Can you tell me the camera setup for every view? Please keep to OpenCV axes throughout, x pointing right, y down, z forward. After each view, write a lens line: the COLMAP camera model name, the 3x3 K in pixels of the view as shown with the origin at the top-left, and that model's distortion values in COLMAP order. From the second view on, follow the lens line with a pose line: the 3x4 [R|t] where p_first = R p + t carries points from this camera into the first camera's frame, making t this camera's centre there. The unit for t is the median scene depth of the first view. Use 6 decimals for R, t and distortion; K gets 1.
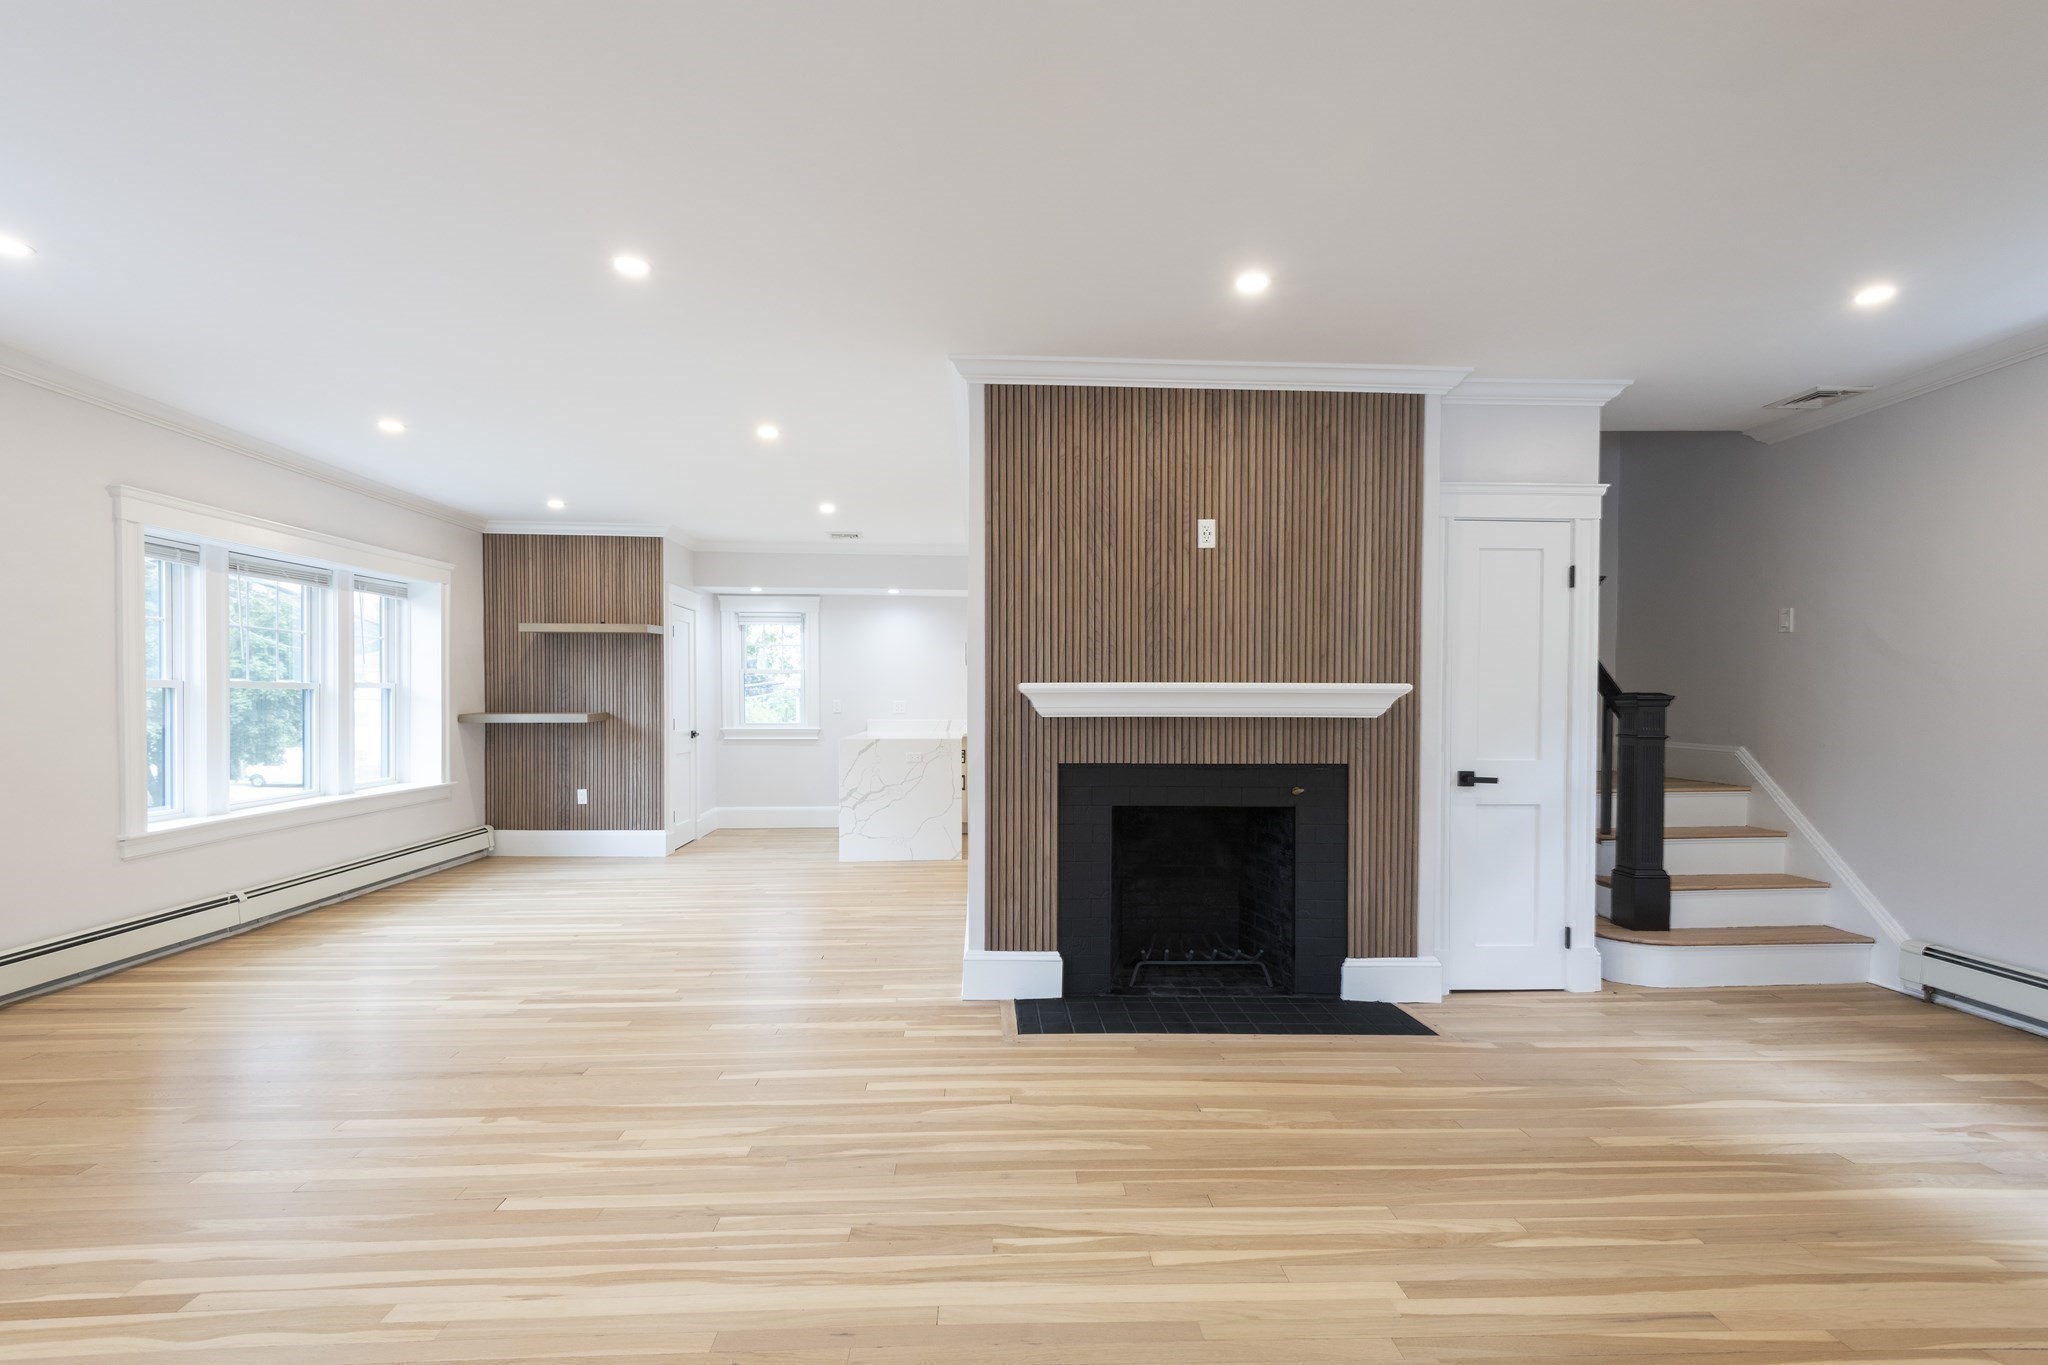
lens RADIAL K [[956.2, 0, 1024.5], [0, 956.2, 719.3], [0, 0, 1]] dist [0.023347, -0.011414]
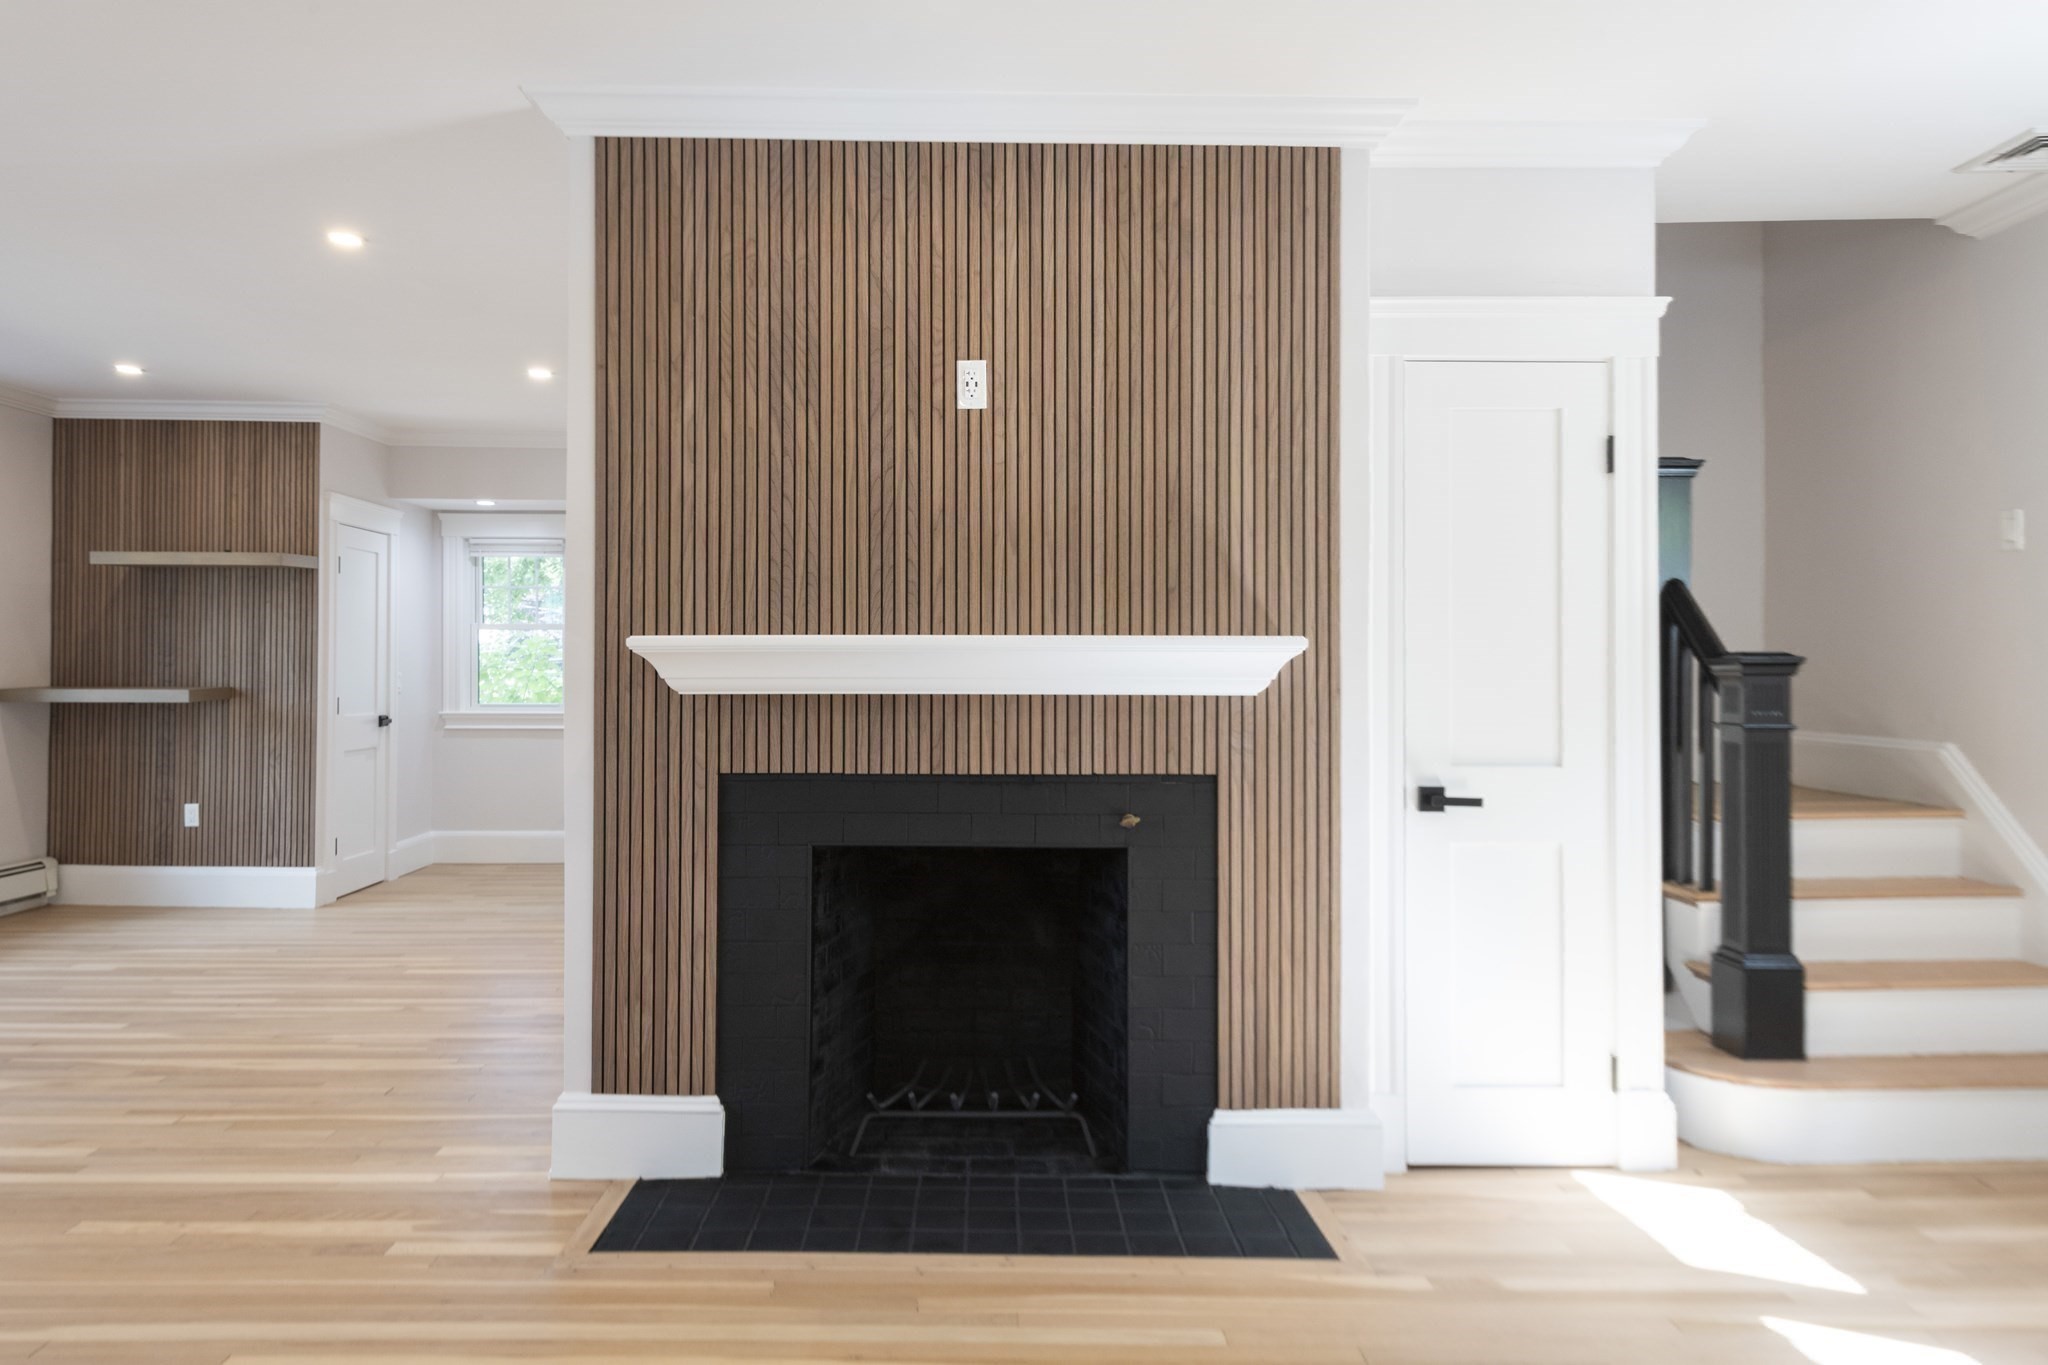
lens RADIAL K [[1347.7, 0, 997.4], [0, 1347.7, 651.0], [0, 0, 1]] dist [0.006800, -0.001018]
pose [[0.999342, -0.001004, -0.036258, 0.235425], [-0.000241, 0.999411, -0.034313, -0.000348], [0.036271, 0.034299, 0.998753, 0.174112]]
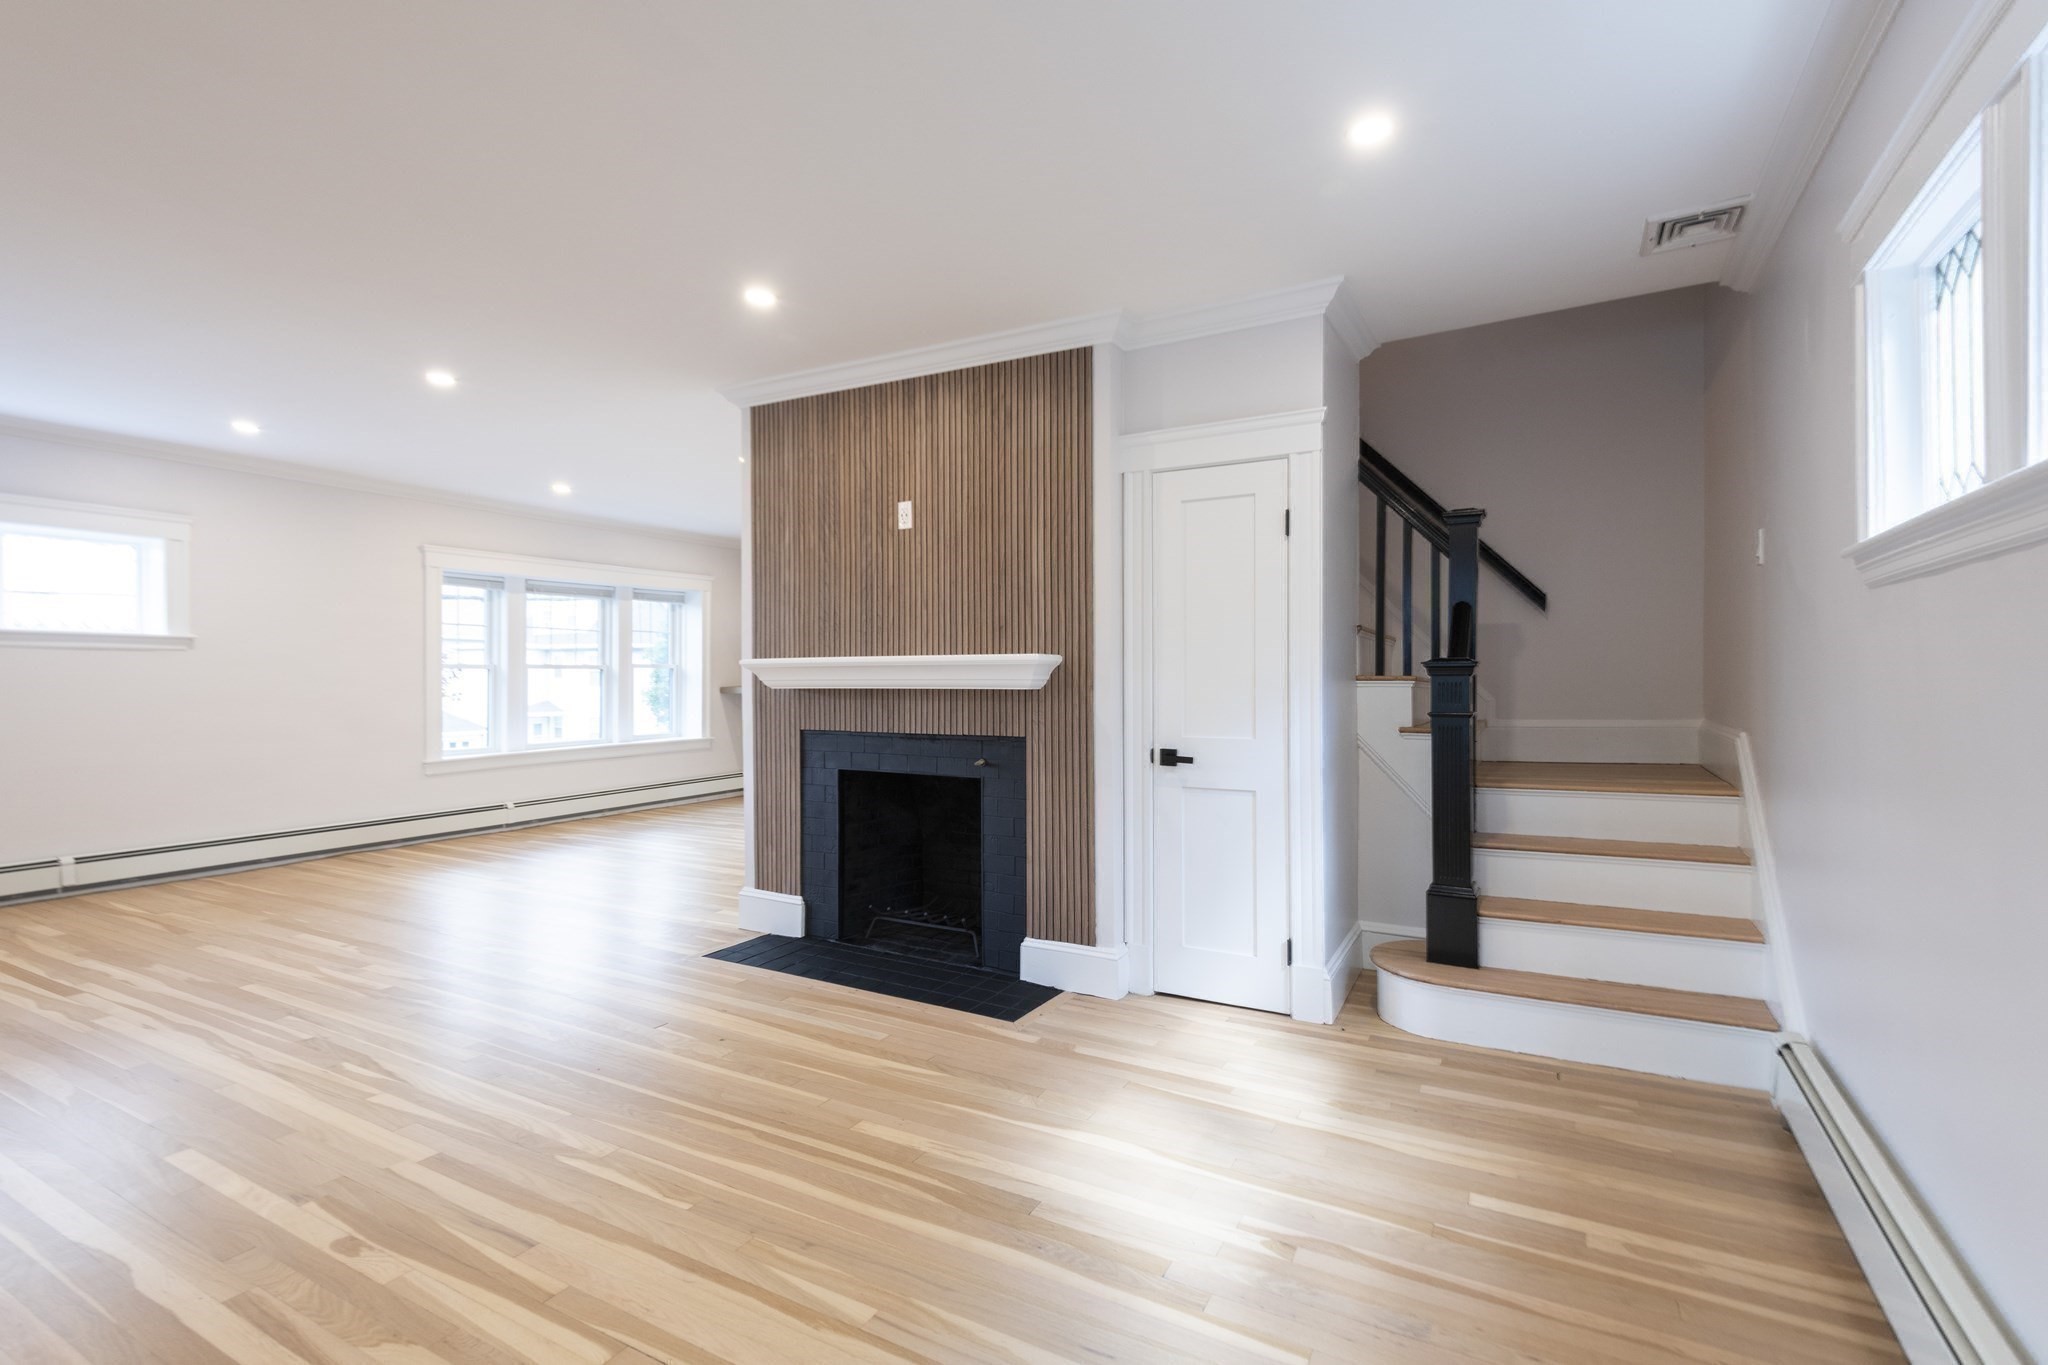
lens RADIAL K [[946.5, 0, 1029.5], [0, 946.5, 676.3], [0, 0, 1]] dist [0.017403, -0.000386]
pose [[0.851760, -0.004867, -0.523910, 0.850224], [-0.004794, 0.999843, -0.017083, 0.001436], [0.523911, 0.017062, 0.851602, 0.183992]]
